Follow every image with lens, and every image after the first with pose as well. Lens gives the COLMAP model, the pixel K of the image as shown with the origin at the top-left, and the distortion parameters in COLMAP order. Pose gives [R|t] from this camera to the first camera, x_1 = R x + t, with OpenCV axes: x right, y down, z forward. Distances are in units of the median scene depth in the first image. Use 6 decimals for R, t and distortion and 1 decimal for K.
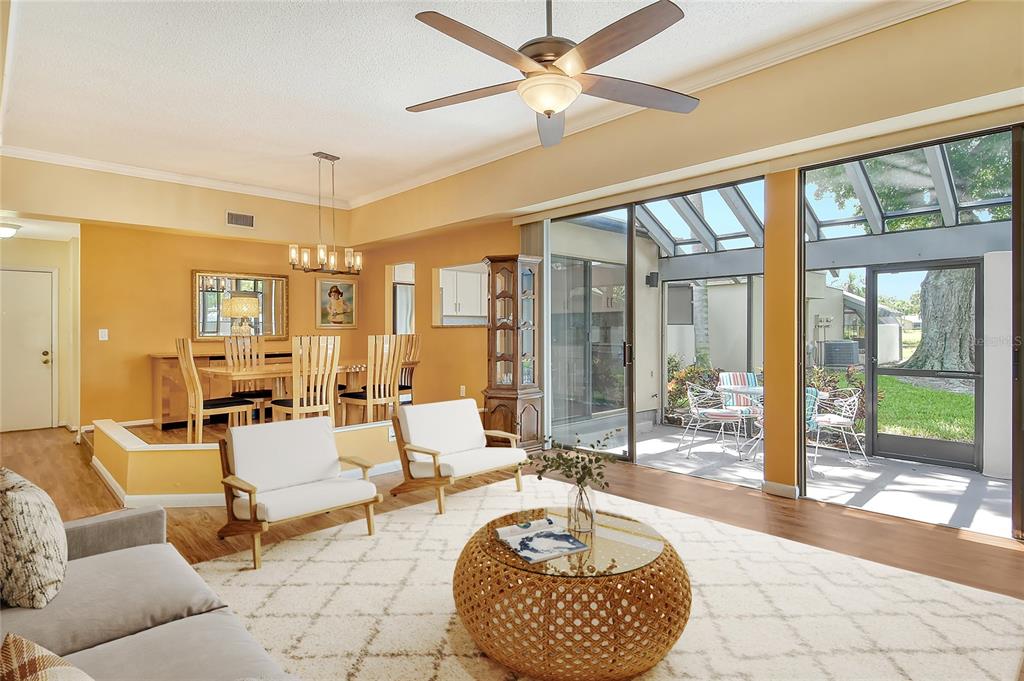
lens RADIAL K [[547.2, 0, 512.0], [0, 547.2, 340.5], [0, 0, 1]] dist [0.005237, -0.001108]
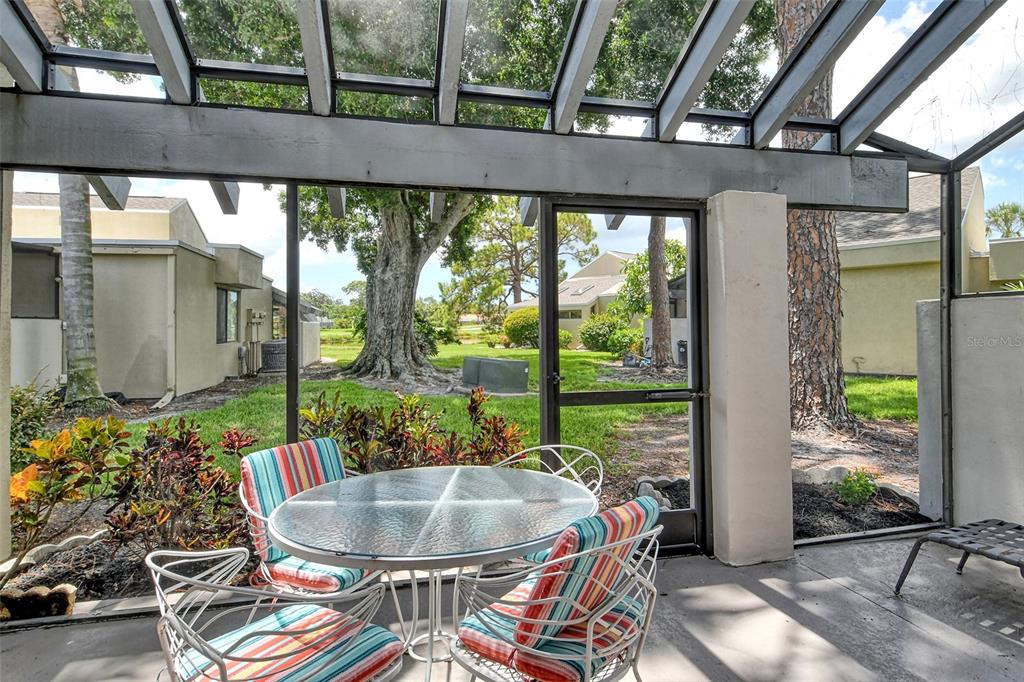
lens RADIAL K [[542.3, 0, 519.9], [0, 542.3, 321.6], [0, 0, 1]] dist [0.014203, -0.000550]
pose [[0.505773, 0.007869, 0.862631, 0.085815], [0.021243, 0.999542, -0.021573, -0.003511], [-0.862405, 0.029235, 0.505374, 0.314462]]
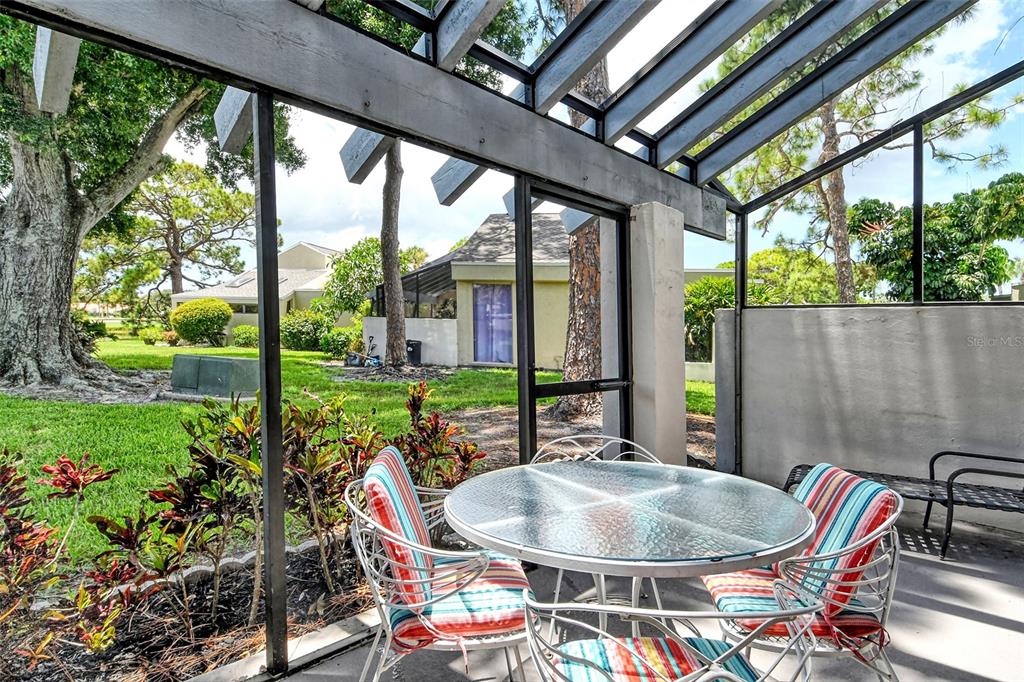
lens RADIAL K [[547.2, 0, 512.0], [0, 547.2, 341.0], [0, 0, 1]] dist [0.005237, -0.001108]
pose [[-0.050972, -0.016517, 0.998563, 0.072453], [-0.007400, 0.999842, 0.016160, 0.000054], [-0.998673, -0.006566, -0.051086, 0.421038]]
